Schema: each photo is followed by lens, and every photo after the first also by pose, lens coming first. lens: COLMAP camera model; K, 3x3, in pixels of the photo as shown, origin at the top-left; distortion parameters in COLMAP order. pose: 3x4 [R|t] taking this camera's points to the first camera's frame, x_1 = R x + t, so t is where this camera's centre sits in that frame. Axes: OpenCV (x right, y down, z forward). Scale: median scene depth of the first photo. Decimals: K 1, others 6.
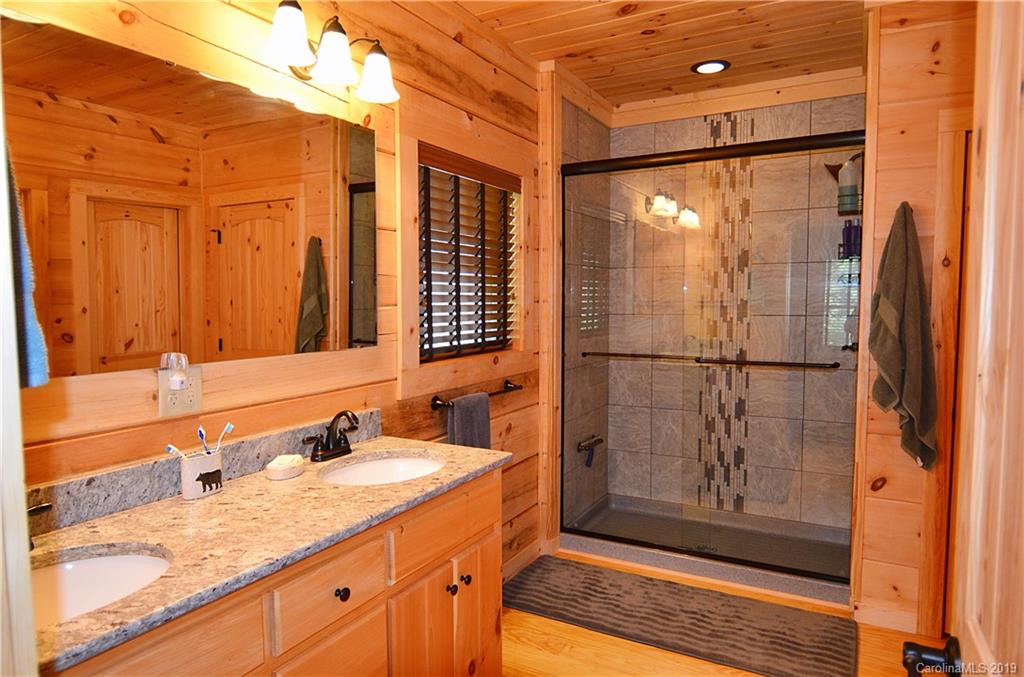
lens RADIAL K [[643.4, 0, 511.2], [0, 643.4, 342.4], [0, 0, 1]] dist [0.024238, -0.036300]
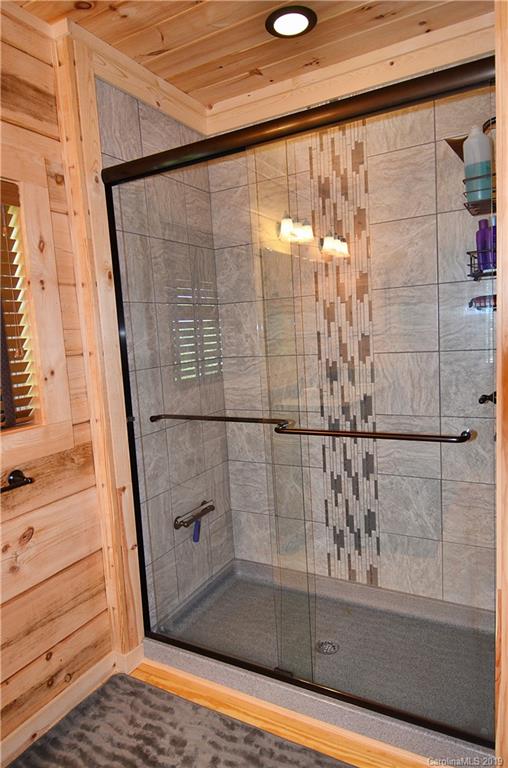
lens RADIAL K [[482.5, 0, 262.5], [0, 482.5, 386.3], [0, 0, 1]] dist [0.024238, -0.036300]
pose [[0.998471, -0.055284, 0.000422, 0.230036], [0.055195, 0.997252, 0.049407, -0.038911], [-0.003153, -0.049308, 0.998779, 0.391759]]
